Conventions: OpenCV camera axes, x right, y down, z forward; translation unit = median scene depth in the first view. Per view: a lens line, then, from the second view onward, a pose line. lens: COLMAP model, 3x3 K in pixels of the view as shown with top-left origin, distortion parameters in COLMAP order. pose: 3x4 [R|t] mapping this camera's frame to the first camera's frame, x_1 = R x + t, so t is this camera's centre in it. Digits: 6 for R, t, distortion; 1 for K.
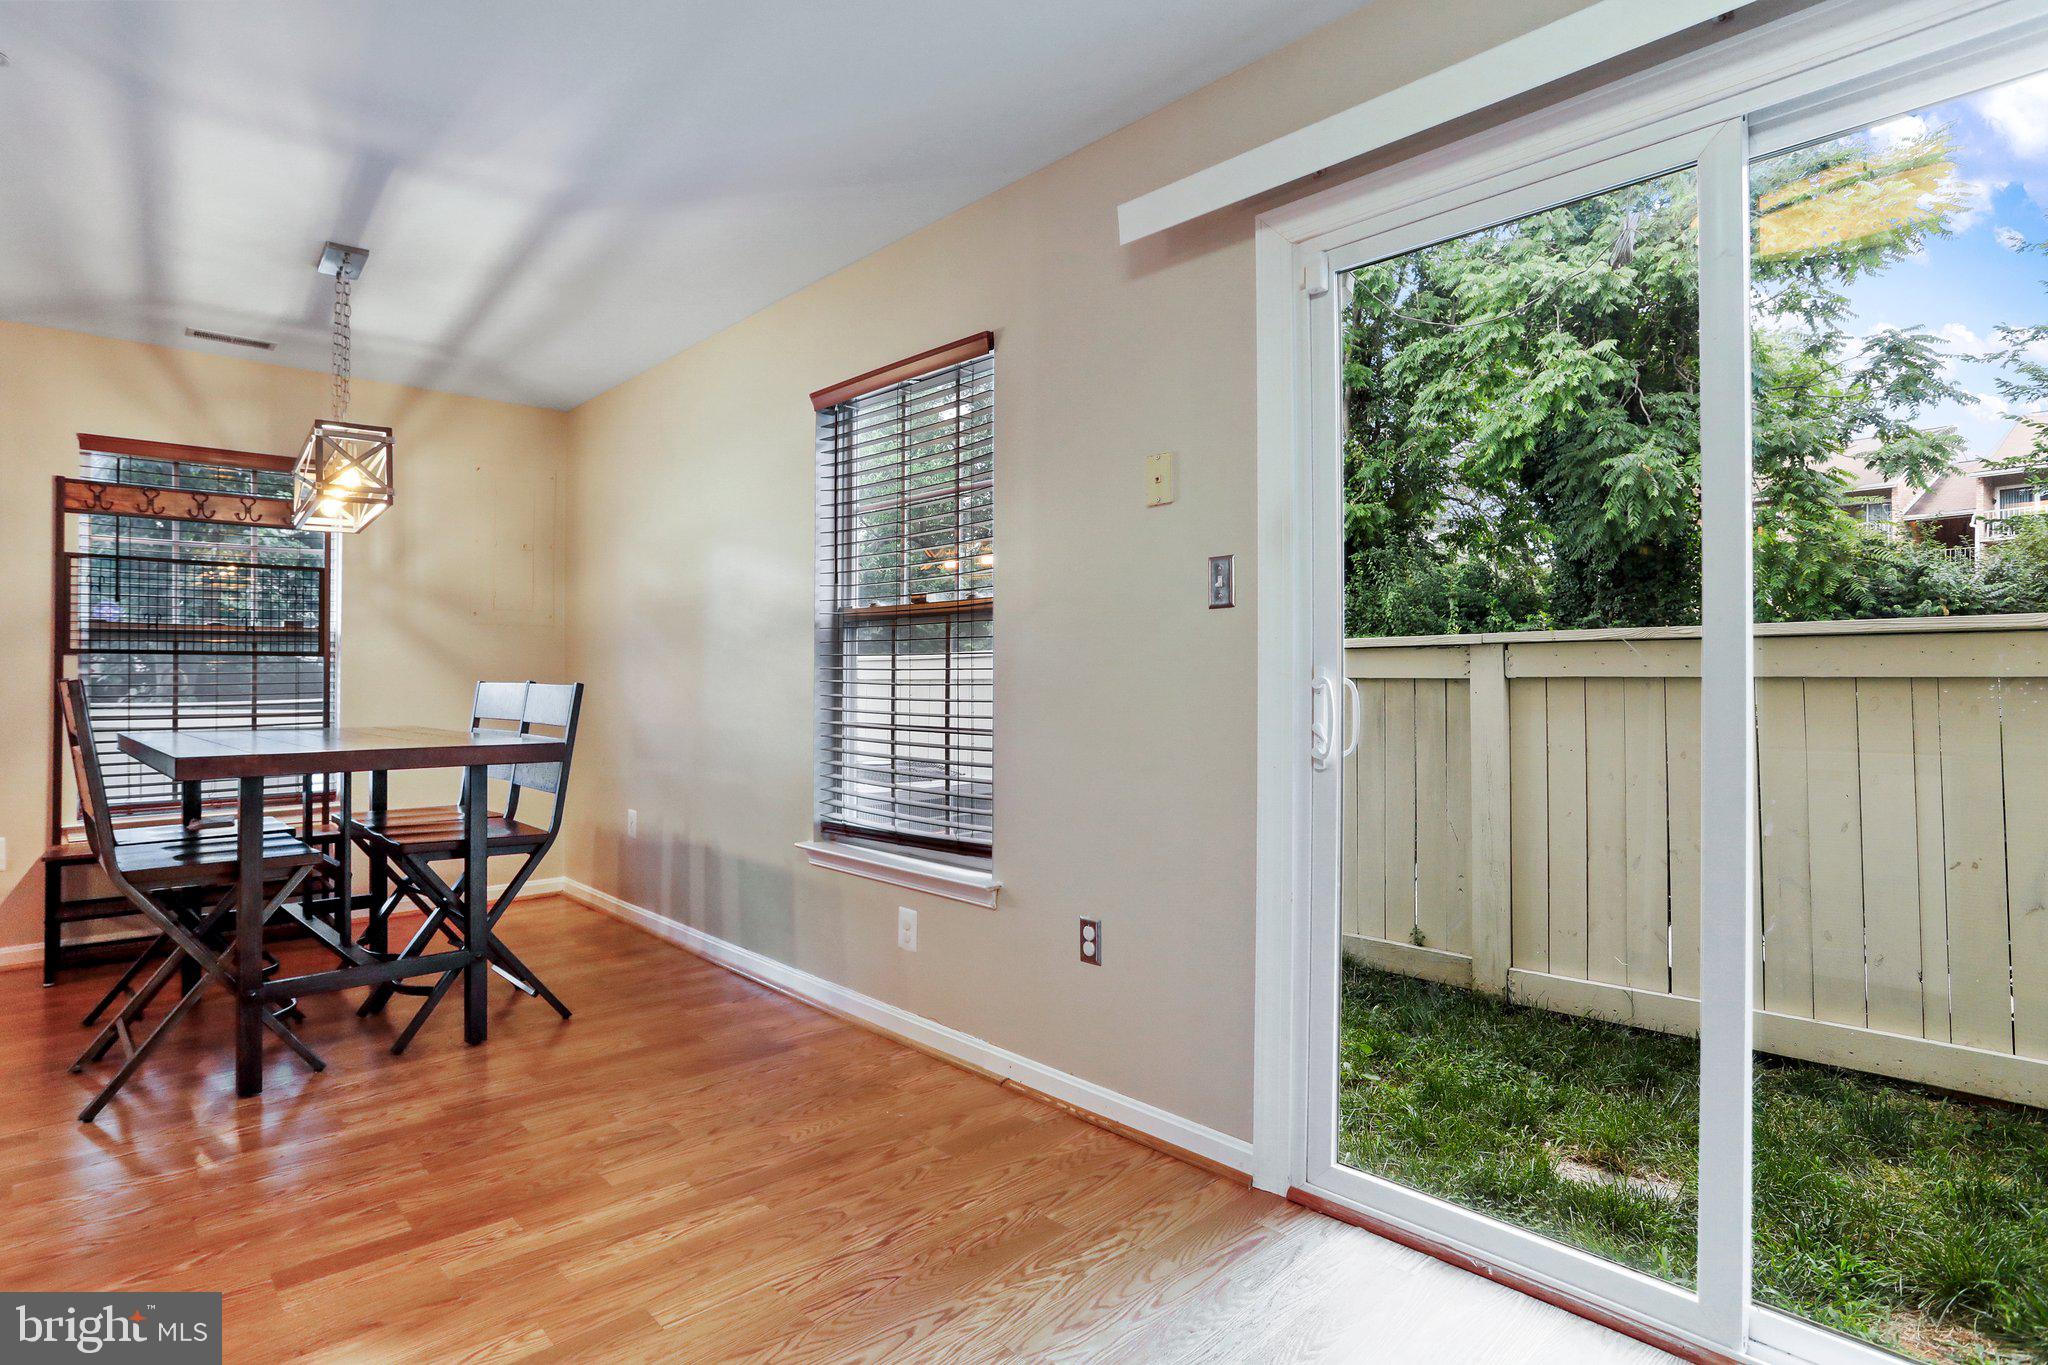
lens RADIAL K [[1050.5, 0, 1012.8], [0, 1050.5, 659.7], [0, 0, 1]] dist [-0.078323, 0.046120]
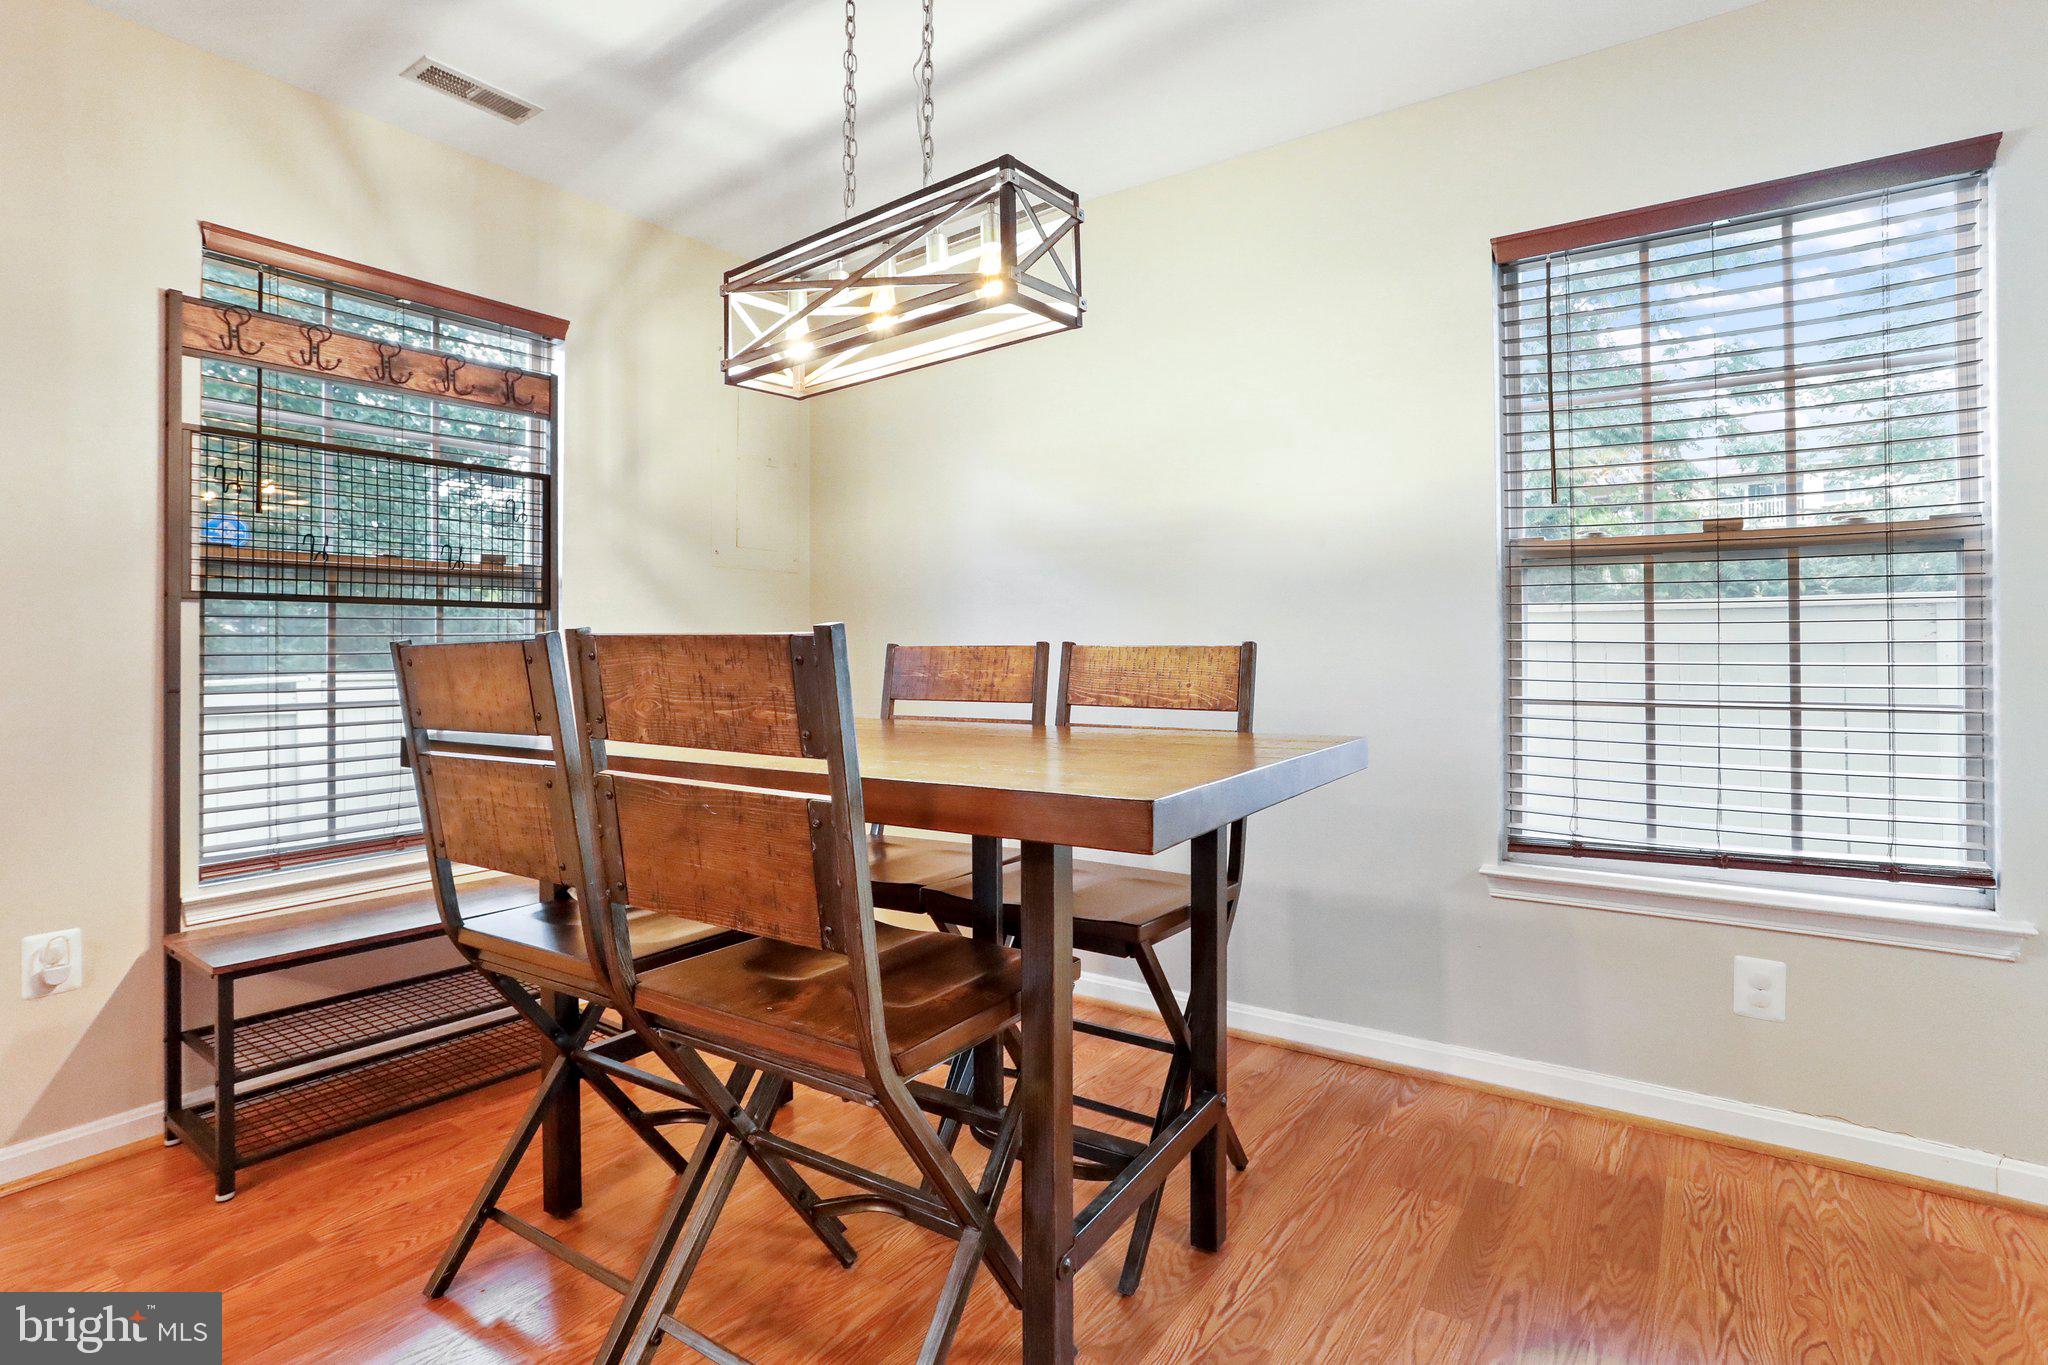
lens RADIAL K [[1017.9, 0, 1021.9], [0, 1017.9, 623.2], [0, 0, 1]] dist [-0.000454, -0.000196]
pose [[0.978836, 0.000307, 0.204646, -0.636893], [-0.000133, 1.000000, -0.000864, 0.008761], [-0.204646, 0.000819, 0.978836, 0.367851]]
